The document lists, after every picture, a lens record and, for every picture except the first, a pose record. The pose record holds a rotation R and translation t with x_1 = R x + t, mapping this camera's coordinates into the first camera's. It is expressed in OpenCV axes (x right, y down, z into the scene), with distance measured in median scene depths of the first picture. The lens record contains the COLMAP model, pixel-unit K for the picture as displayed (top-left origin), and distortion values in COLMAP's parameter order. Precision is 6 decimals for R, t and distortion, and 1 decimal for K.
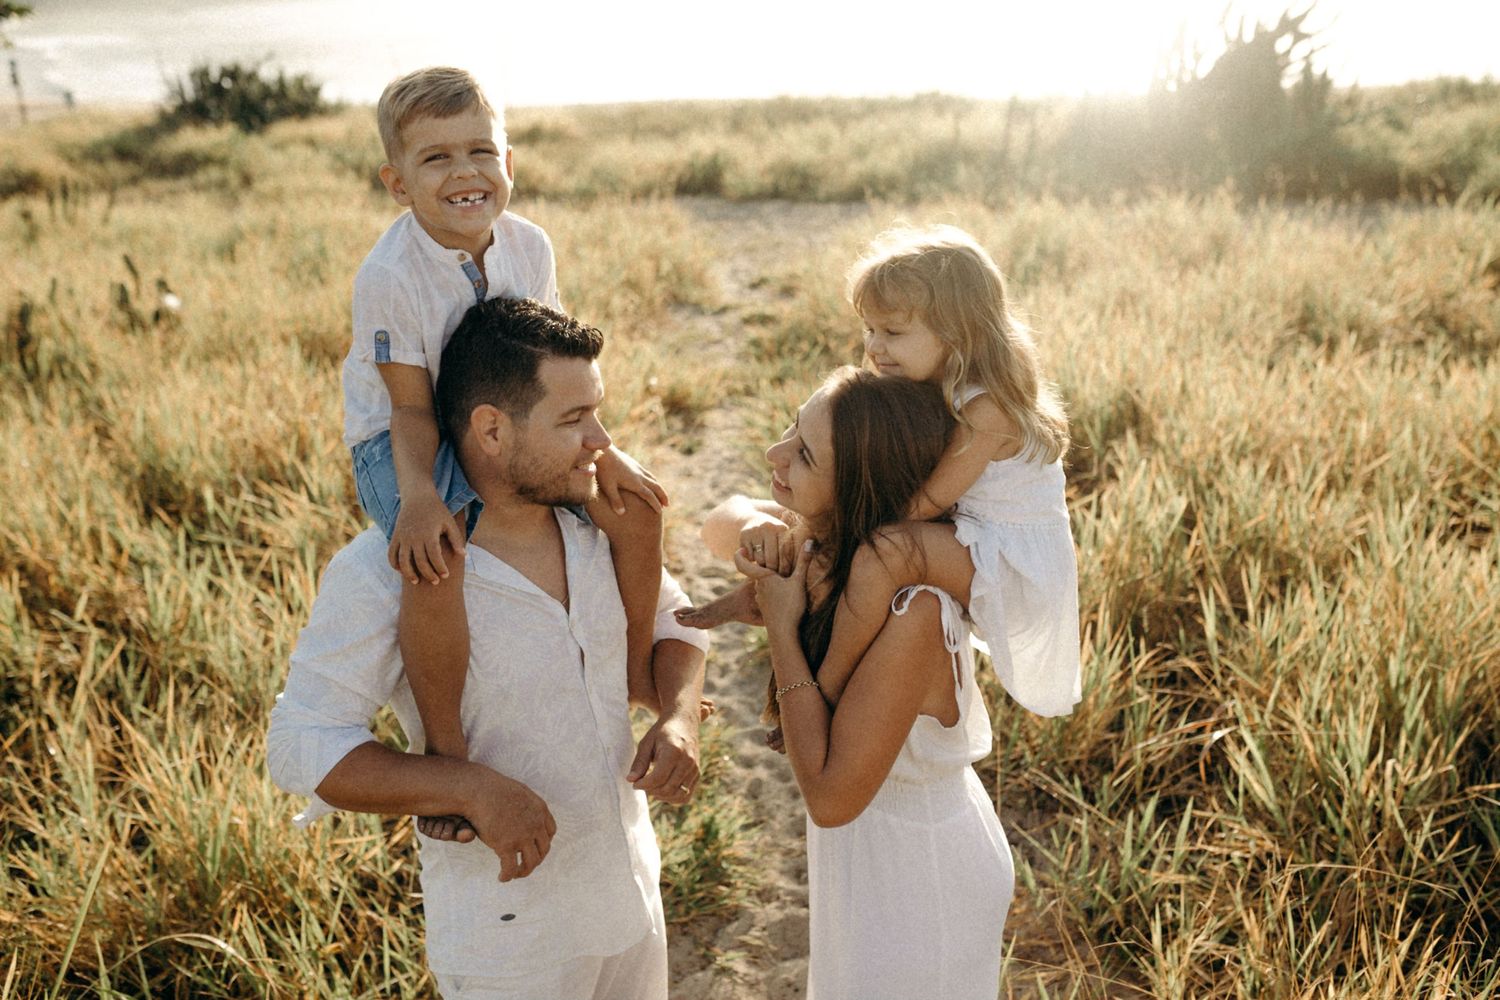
lens RADIAL K [[1469.0, 0, 751.5], [0, 1469.0, 519.7], [0, 0, 1]] dist [-0.081762, 0.132002]
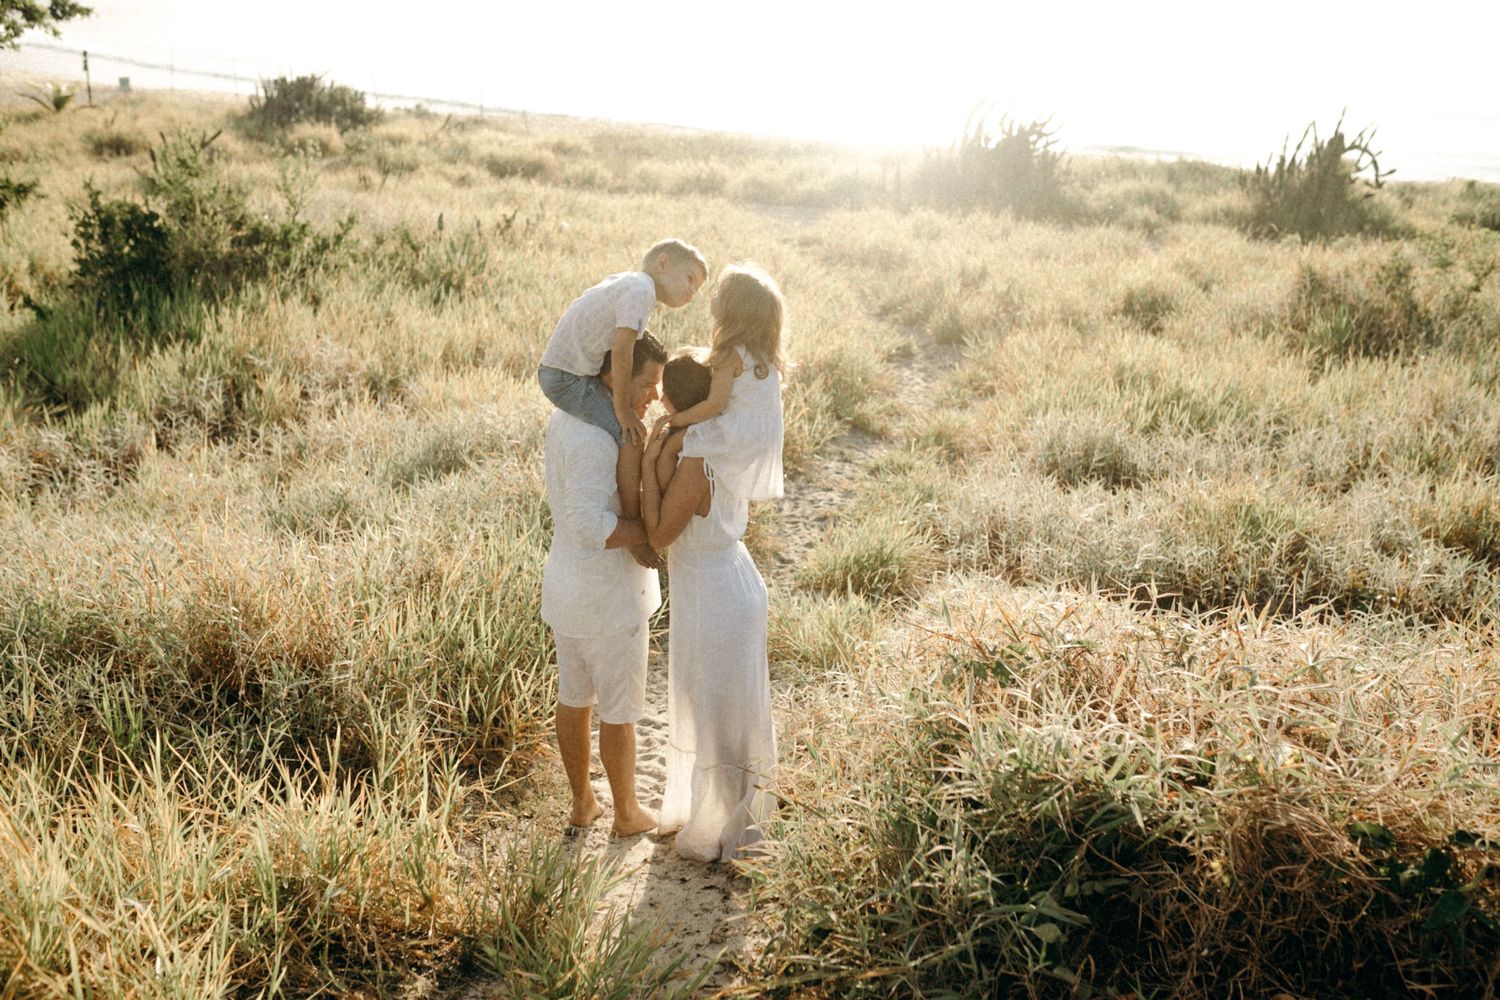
lens RADIAL K [[1469.0, 0, 751.5], [0, 1469.0, 519.7], [0, 0, 1]] dist [-0.081762, 0.132002]
pose [[0.984245, 0.038260, 0.172621, -0.460582], [-0.036812, 0.999255, -0.011579, 0.306821], [-0.172935, 0.005042, 0.984920, -1.221056]]
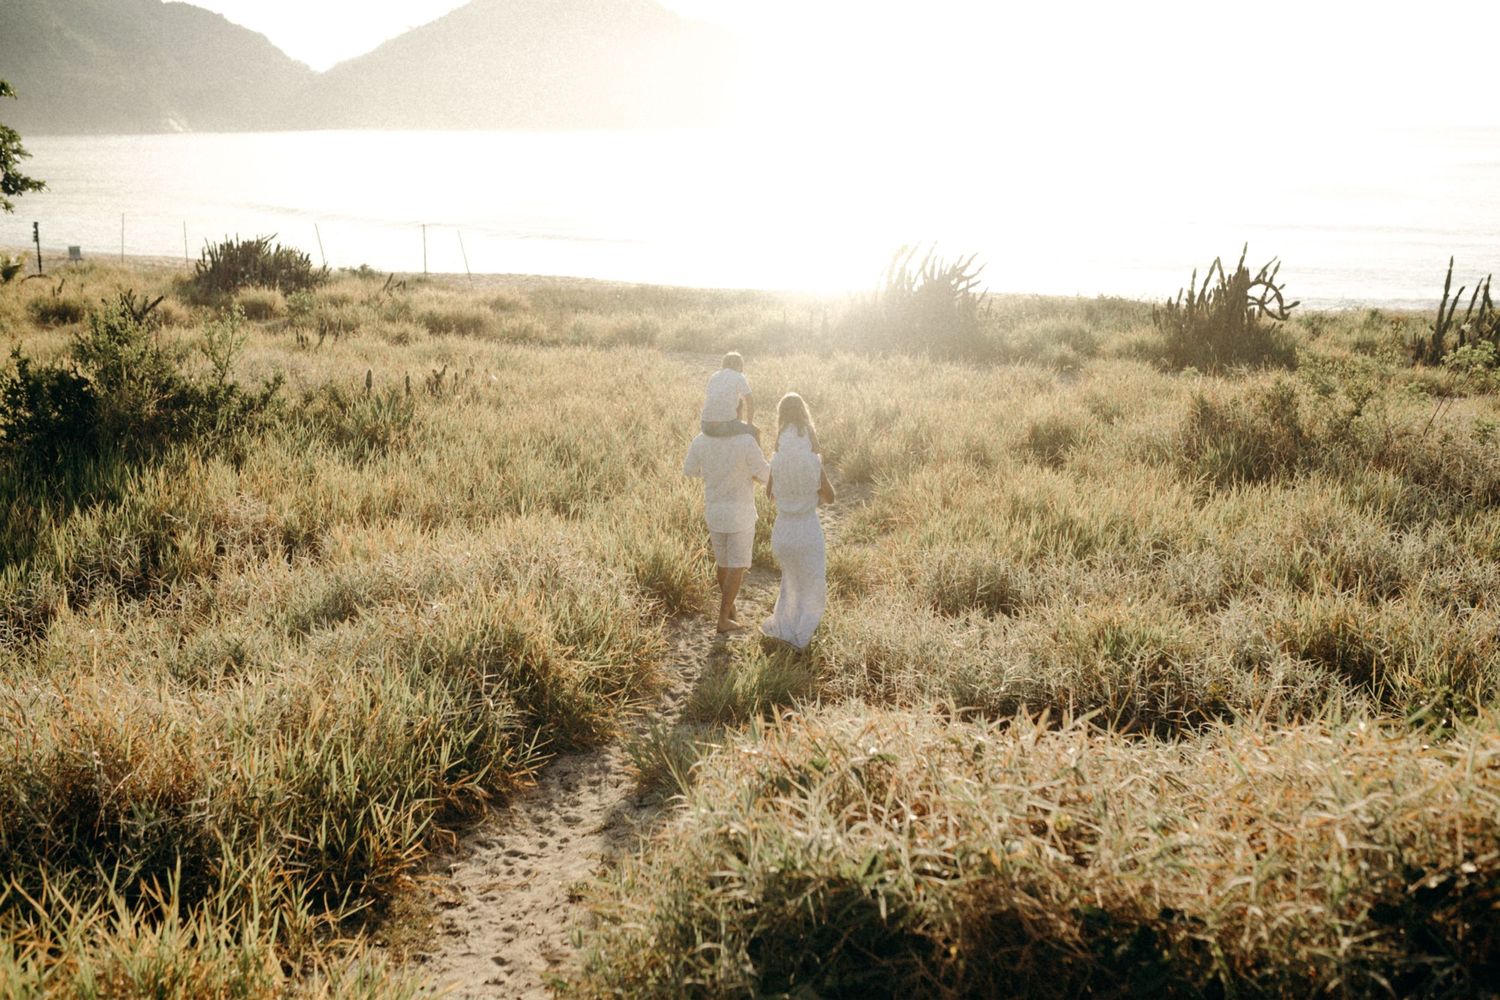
lens RADIAL K [[1469.0, 0, 751.5], [0, 1469.0, 519.7], [0, 0, 1]] dist [-0.081762, 0.132002]
pose [[0.980710, 0.023870, 0.194006, -0.416622], [-0.002521, 0.993978, -0.109550, 0.311542], [-0.195452, 0.106948, 0.974864, -1.266433]]
